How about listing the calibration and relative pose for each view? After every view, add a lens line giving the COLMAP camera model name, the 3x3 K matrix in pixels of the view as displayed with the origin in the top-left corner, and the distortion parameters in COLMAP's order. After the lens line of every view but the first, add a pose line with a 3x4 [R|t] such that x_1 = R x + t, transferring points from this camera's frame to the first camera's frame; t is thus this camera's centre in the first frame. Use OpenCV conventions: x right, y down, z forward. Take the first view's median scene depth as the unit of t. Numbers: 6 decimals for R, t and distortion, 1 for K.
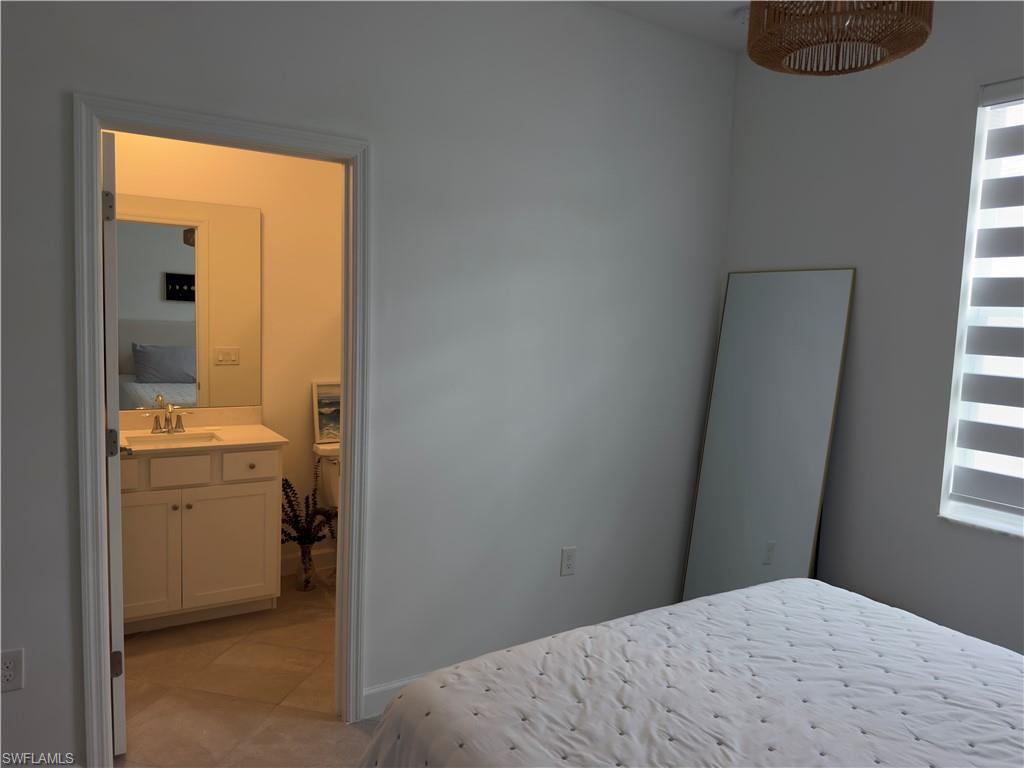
lens RADIAL K [[717.0, 0, 514.8], [0, 717.0, 384.2], [0, 0, 1]] dist [0.114666, -0.190356]
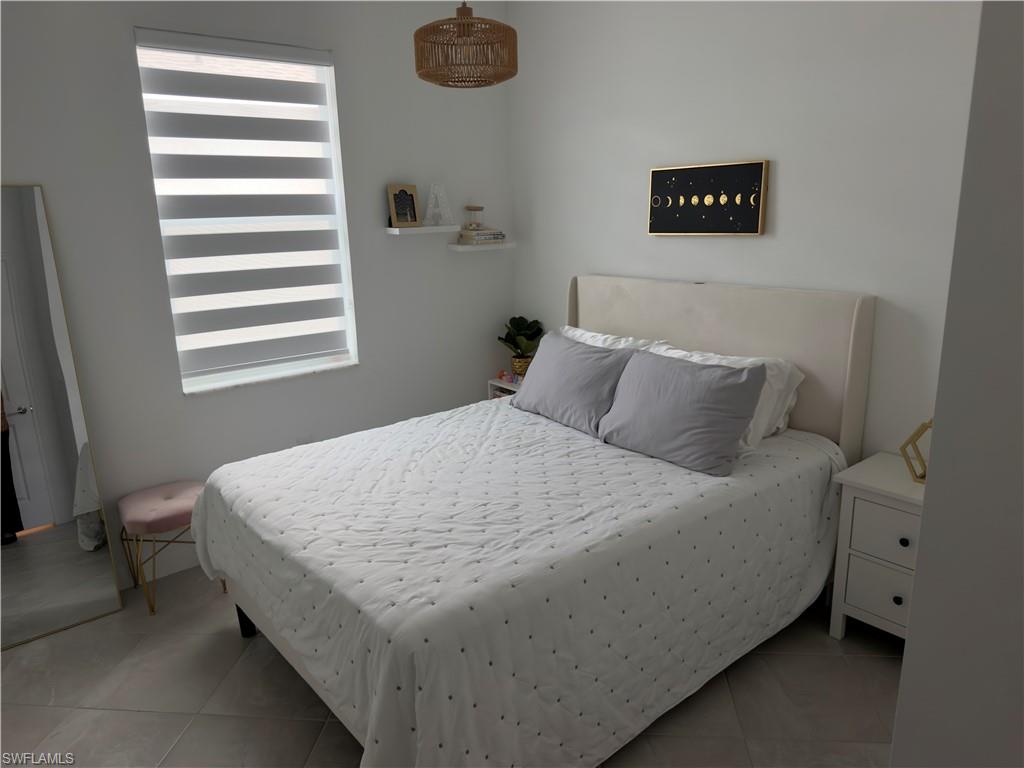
lens RADIAL K [[717.0, 0, 514.8], [0, 717.0, 384.2], [0, 0, 1]] dist [0.114666, -0.190356]
pose [[-0.126675, -0.277661, 0.952291, -0.423905], [0.112253, 0.949845, 0.291880, -0.085051], [-0.985572, 0.143871, -0.089154, 0.360166]]
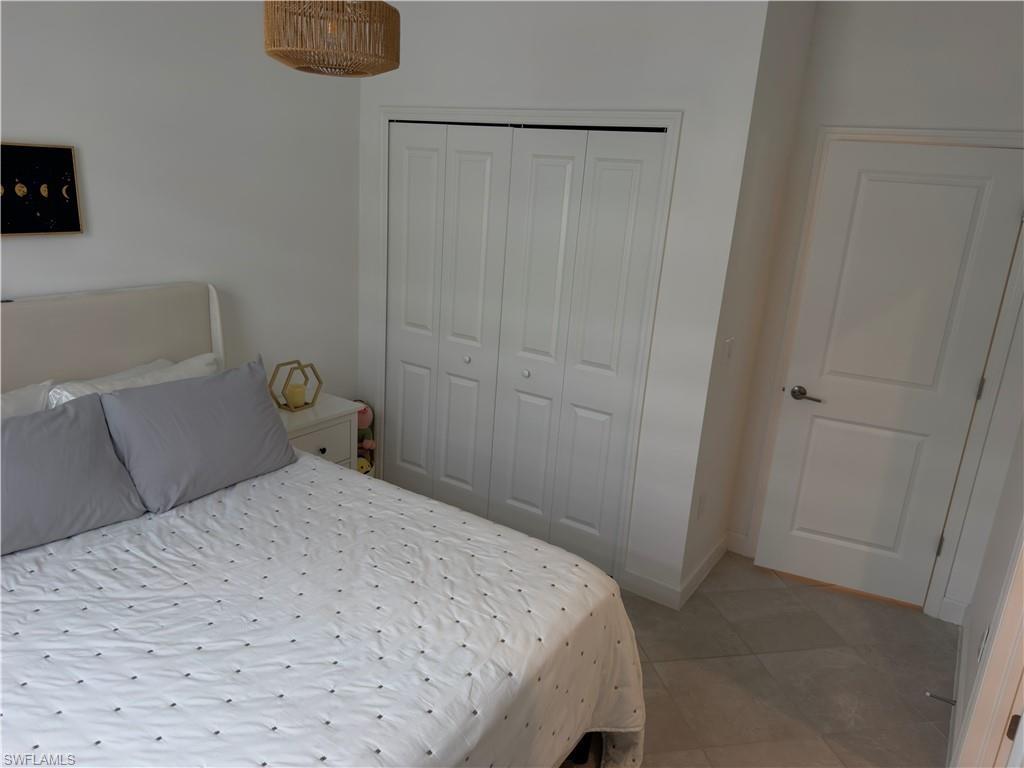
lens RADIAL K [[717.0, 0, 514.8], [0, 717.0, 384.2], [0, 0, 1]] dist [0.114666, -0.190356]
pose [[-0.905519, 0.020593, -0.423807, 0.220048], [-0.137105, 0.931040, 0.338181, -0.129106], [0.401545, 0.364335, -0.840251, 0.761120]]
